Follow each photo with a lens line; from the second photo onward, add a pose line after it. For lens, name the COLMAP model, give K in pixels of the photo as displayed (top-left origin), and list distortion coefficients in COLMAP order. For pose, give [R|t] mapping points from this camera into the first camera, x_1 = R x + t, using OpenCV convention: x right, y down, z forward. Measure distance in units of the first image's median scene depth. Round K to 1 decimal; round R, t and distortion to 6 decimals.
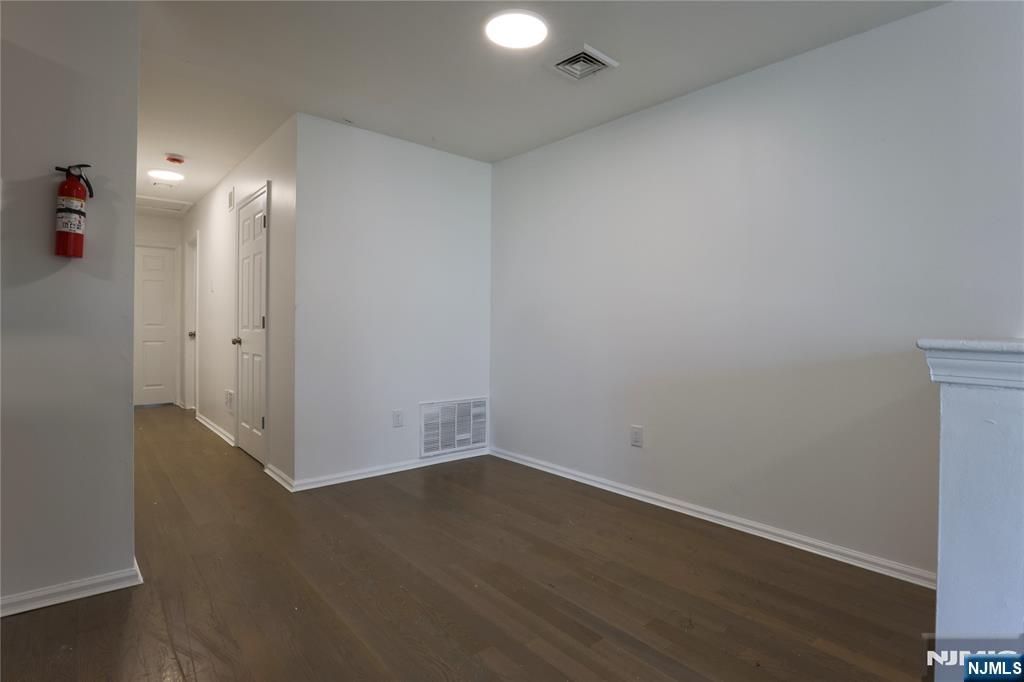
lens RADIAL K [[502.3, 0, 497.4], [0, 502.3, 329.3], [0, 0, 1]] dist [-0.017522, -0.000217]
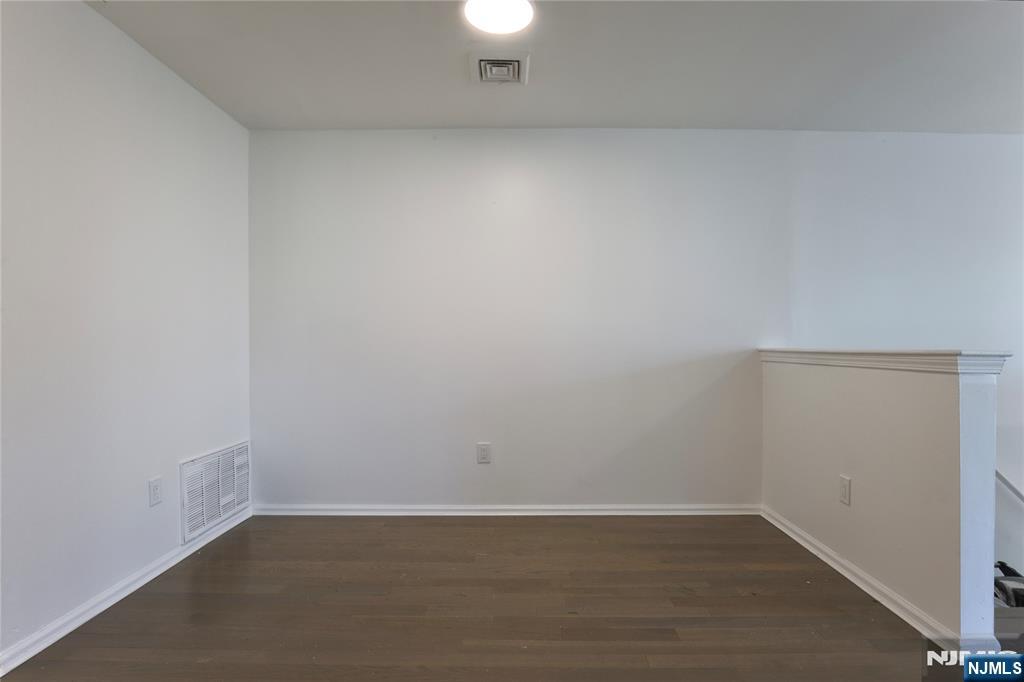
lens RADIAL K [[520.9, 0, 512.0], [0, 520.9, 341.0], [0, 0, 1]] dist [-0.031159, -0.000258]
pose [[0.667967, -0.013249, 0.744073, -0.343158], [0.015415, 0.999873, 0.003965, -0.009800], [-0.744031, 0.008822, 0.668087, 0.201034]]
